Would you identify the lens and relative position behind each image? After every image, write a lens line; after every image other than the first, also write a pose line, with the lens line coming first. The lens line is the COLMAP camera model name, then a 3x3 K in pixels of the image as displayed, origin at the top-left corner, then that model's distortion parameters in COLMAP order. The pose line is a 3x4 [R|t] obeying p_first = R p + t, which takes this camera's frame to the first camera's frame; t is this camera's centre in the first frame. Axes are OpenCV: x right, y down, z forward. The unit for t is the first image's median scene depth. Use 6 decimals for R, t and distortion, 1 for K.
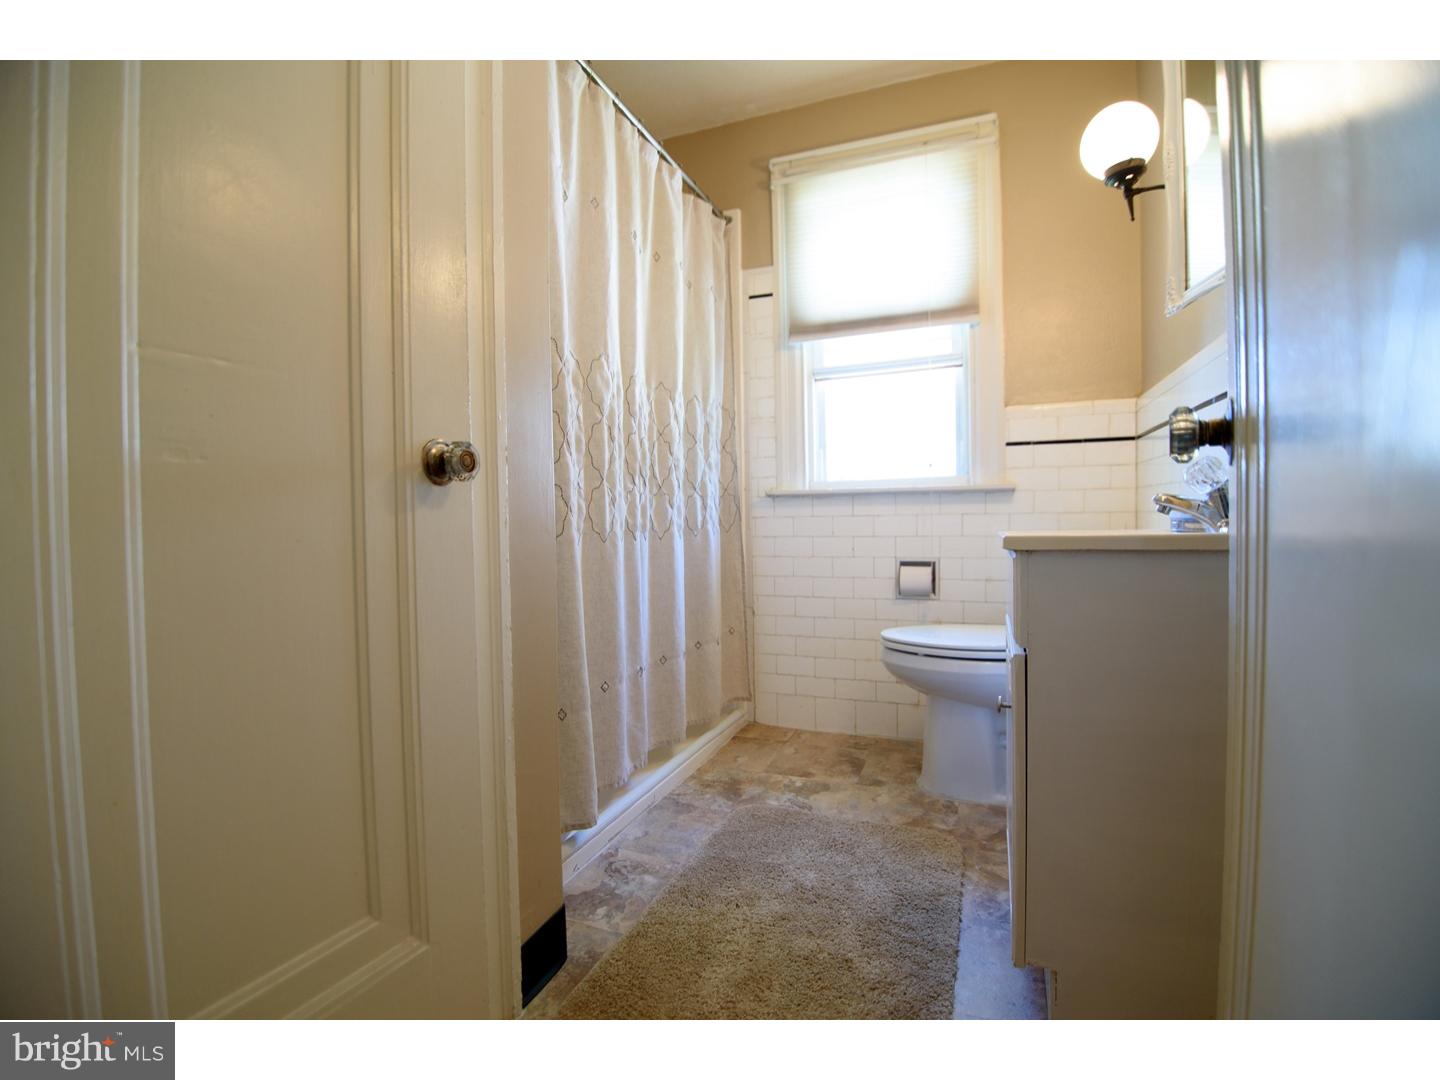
lens RADIAL K [[672.0, 0, 718.6], [0, 672.0, 539.0], [0, 0, 1]] dist [-0.033625, -0.005188]
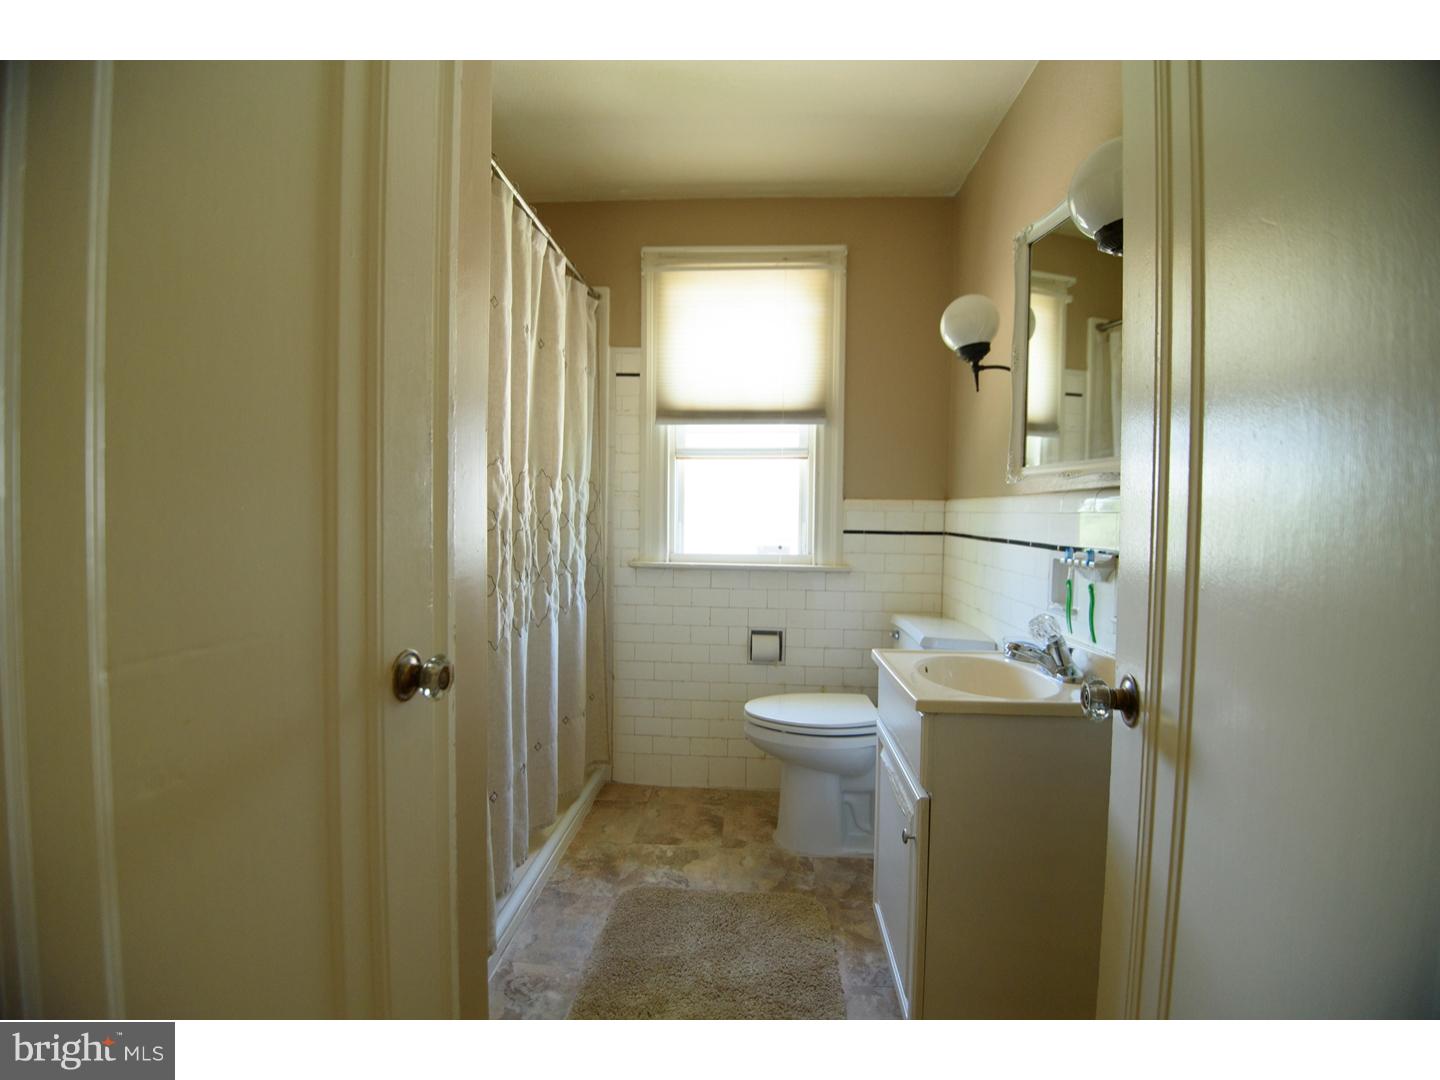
lens RADIAL K [[635.1, 0, 718.7], [0, 635.1, 535.9], [0, 0, 1]] dist [-0.031911, -0.001571]
pose [[0.951511, 0.020294, 0.306946, -0.120588], [-0.019978, 0.999792, -0.004170, -0.133372], [-0.306967, -0.002165, 0.951718, 0.019753]]
